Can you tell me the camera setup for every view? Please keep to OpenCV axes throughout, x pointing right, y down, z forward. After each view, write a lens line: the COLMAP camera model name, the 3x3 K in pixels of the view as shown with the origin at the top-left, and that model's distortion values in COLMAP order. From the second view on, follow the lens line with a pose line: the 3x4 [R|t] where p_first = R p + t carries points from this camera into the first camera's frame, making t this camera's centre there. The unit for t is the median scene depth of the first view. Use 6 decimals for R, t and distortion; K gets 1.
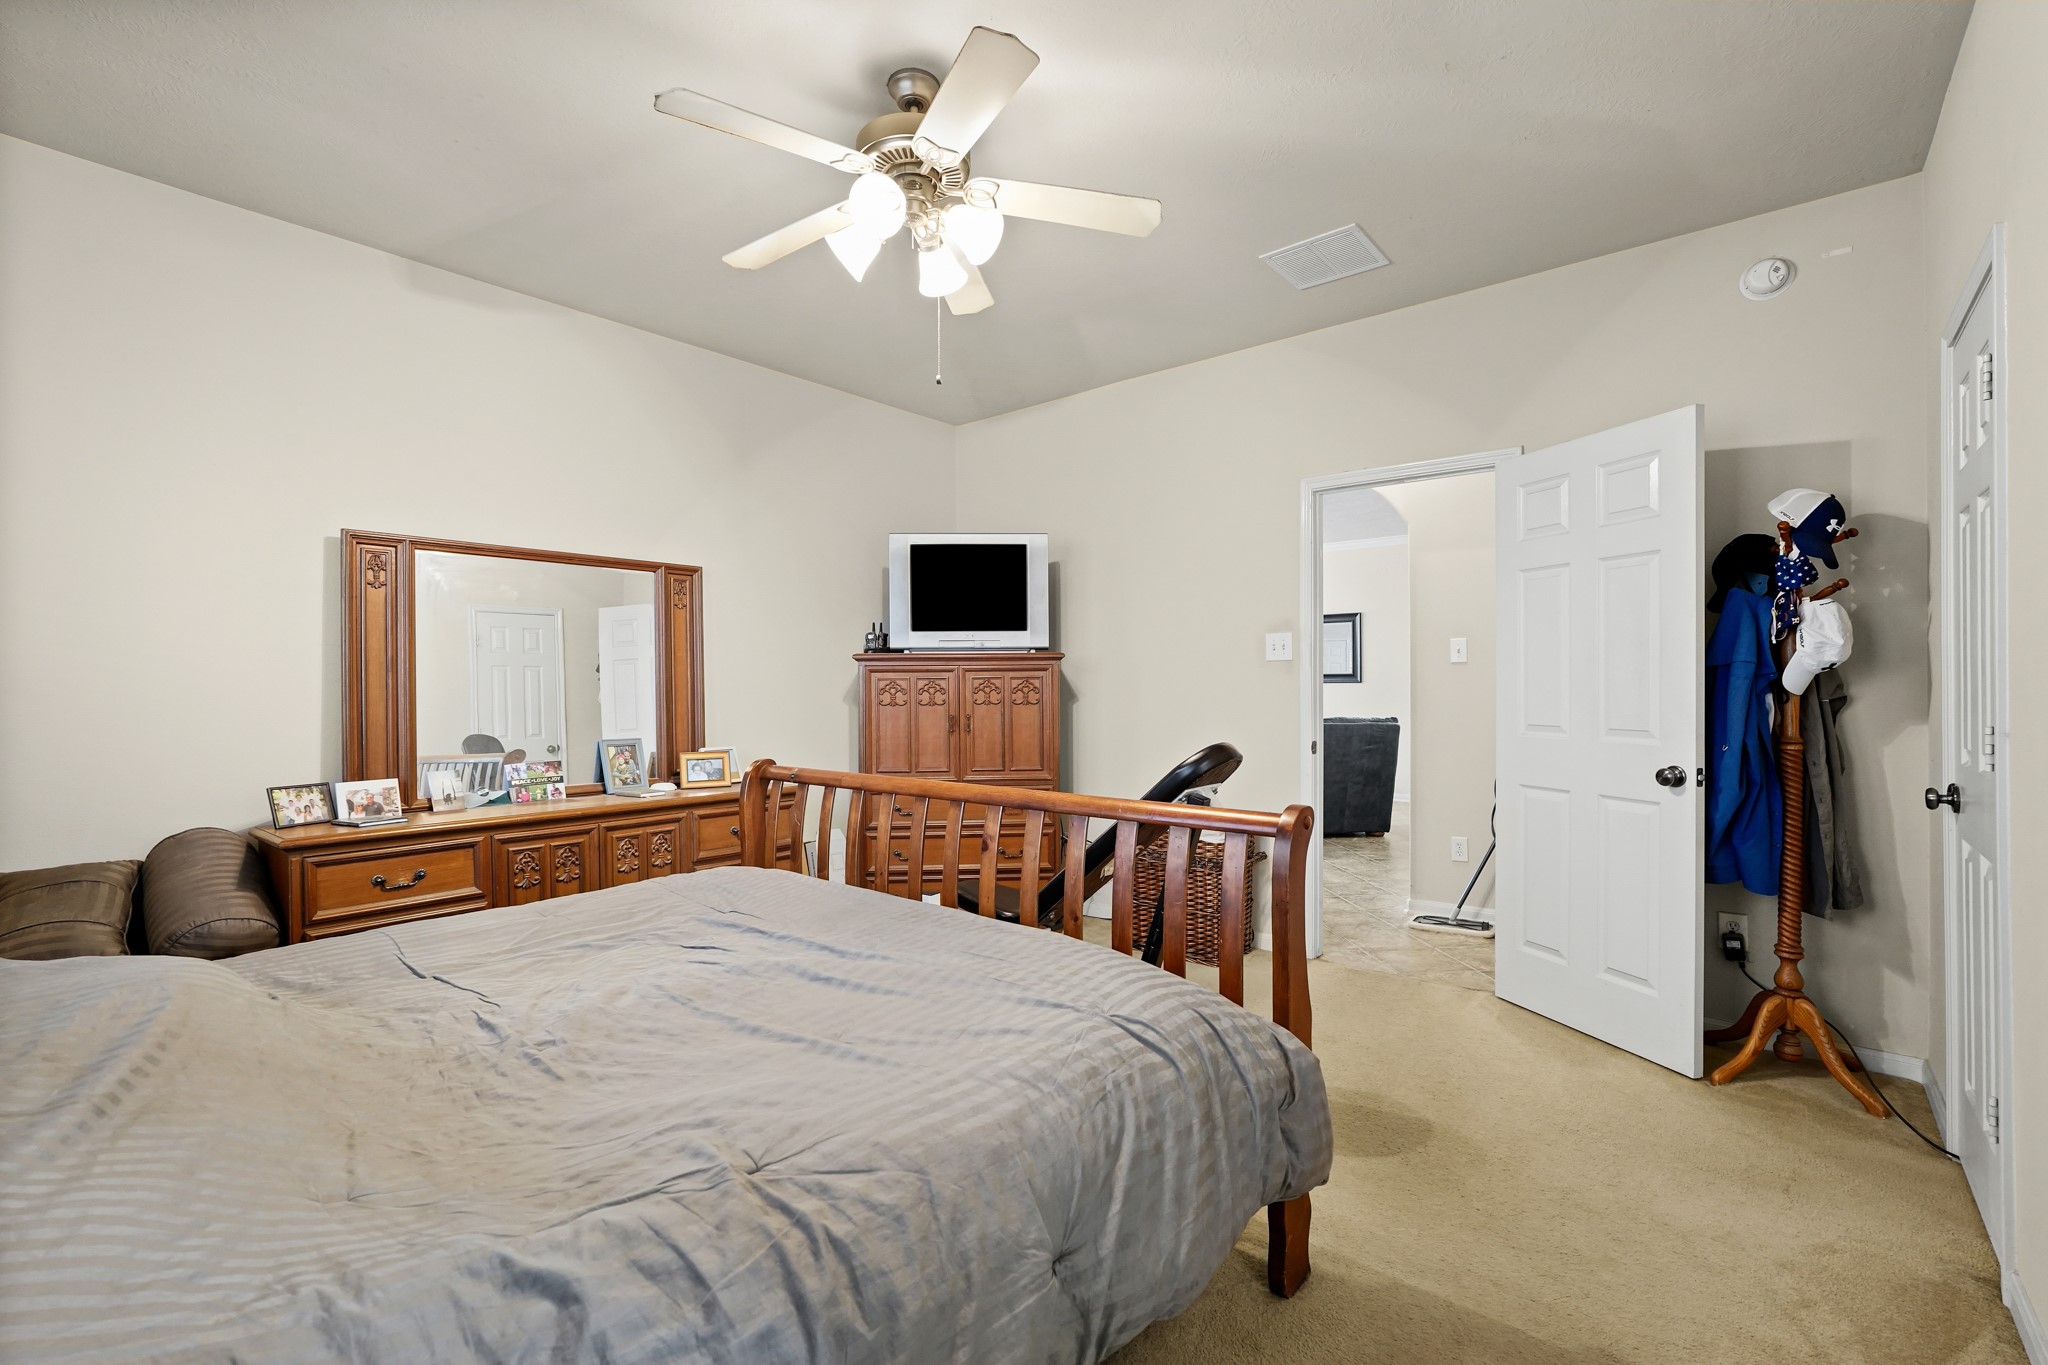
lens RADIAL K [[901.0, 0, 1025.3], [0, 901.0, 684.6], [0, 0, 1]] dist [-0.002795, 0.001318]
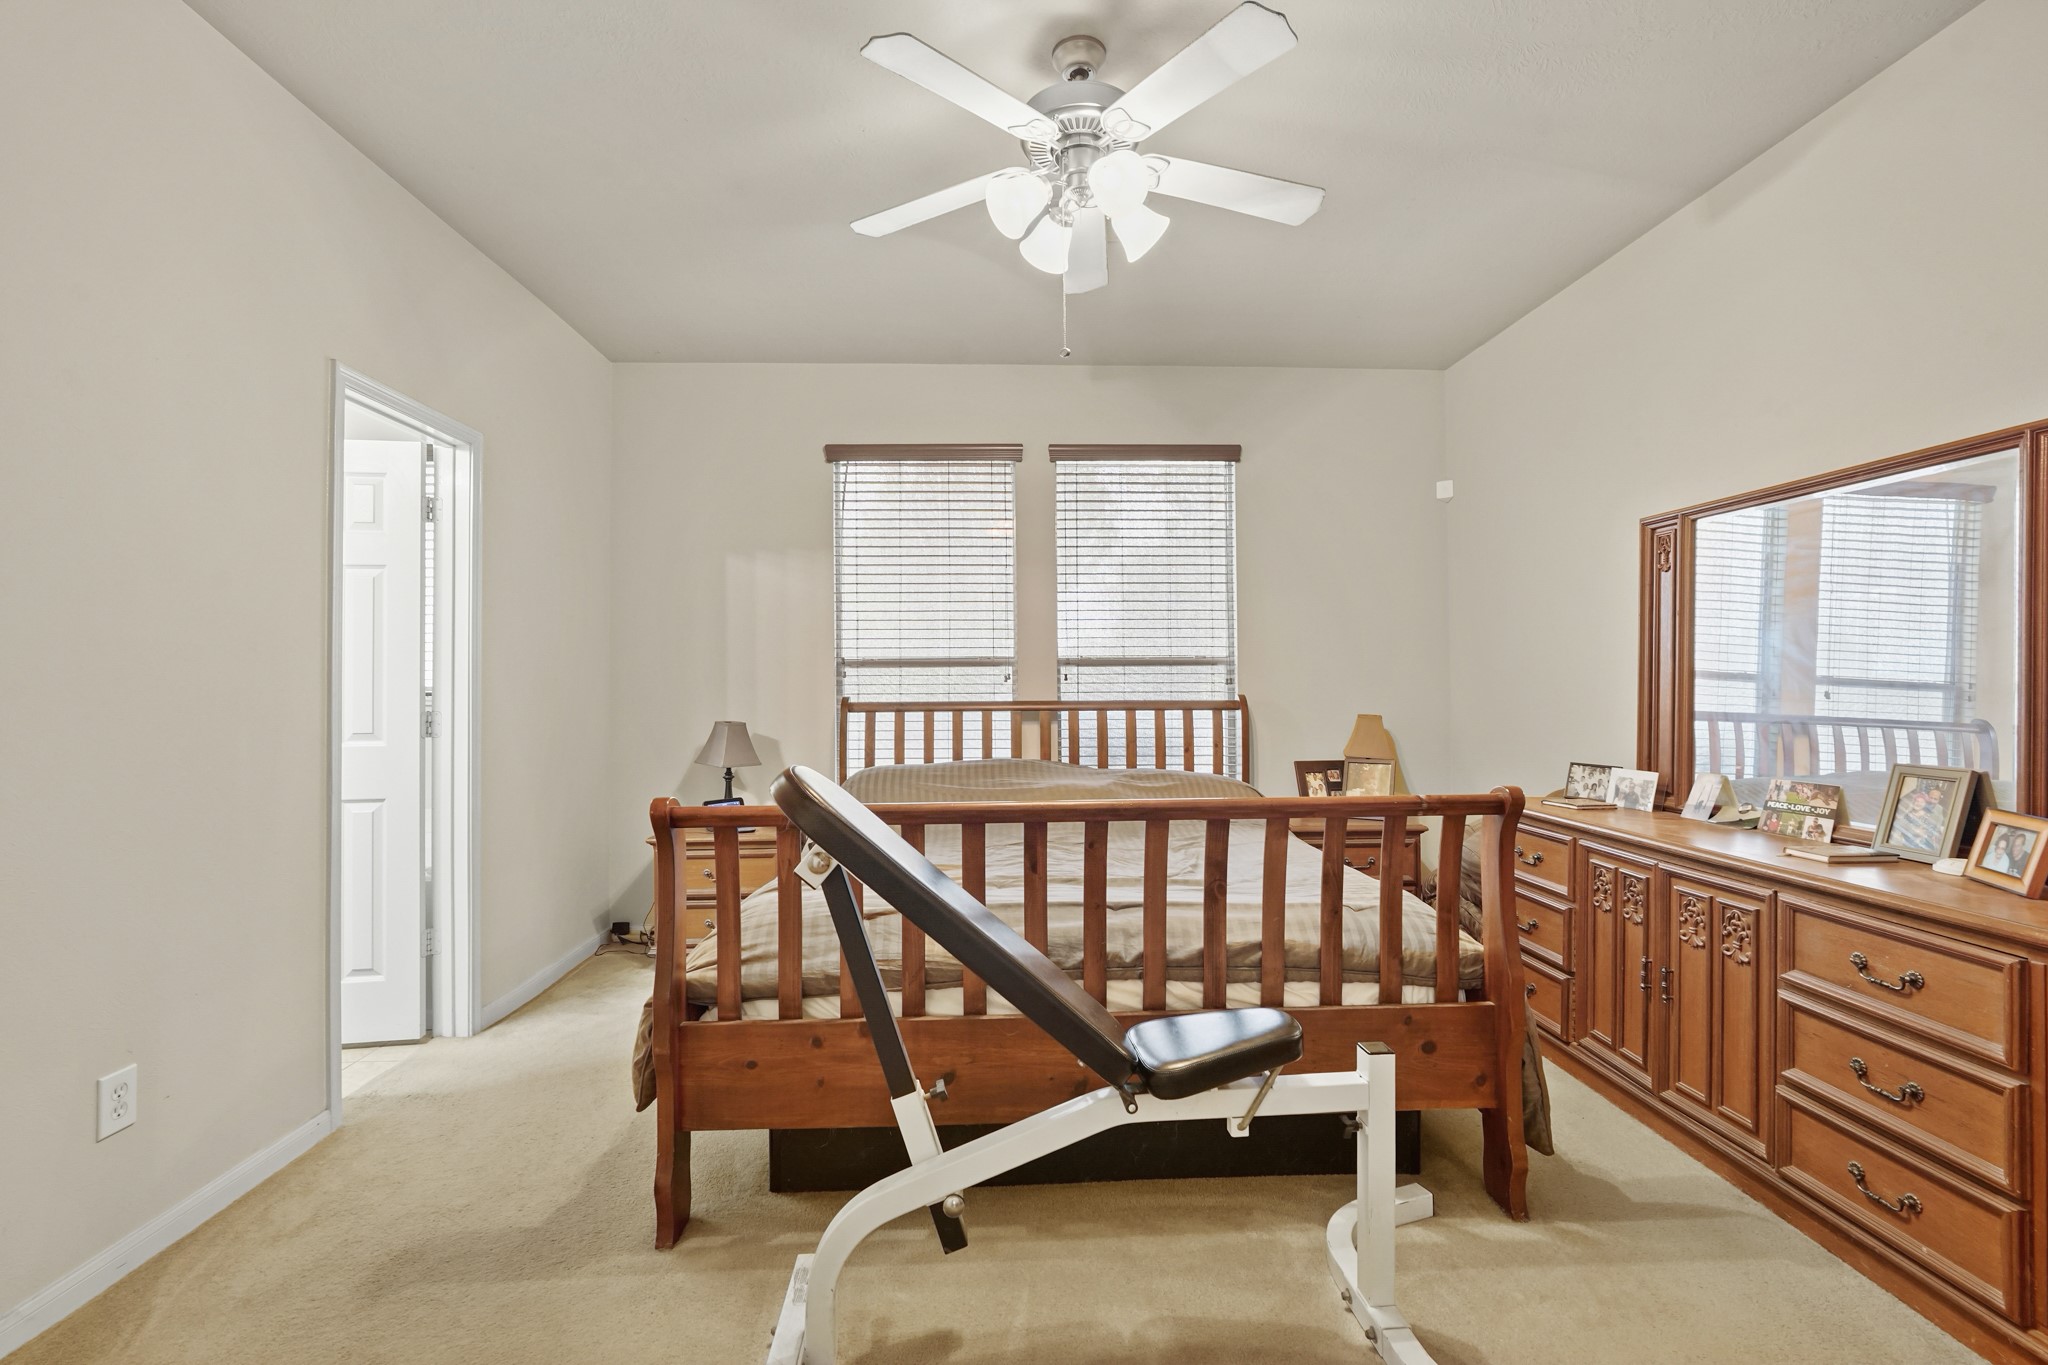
lens RADIAL K [[901.0, 0, 1025.7], [0, 901.0, 682.8], [0, 0, 1]] dist [-0.002795, 0.001318]
pose [[-0.728524, 0.006184, -0.684992, 0.420606], [0.003926, 0.999981, 0.004851, 0.003371], [0.685009, 0.000845, -0.728534, 1.230132]]
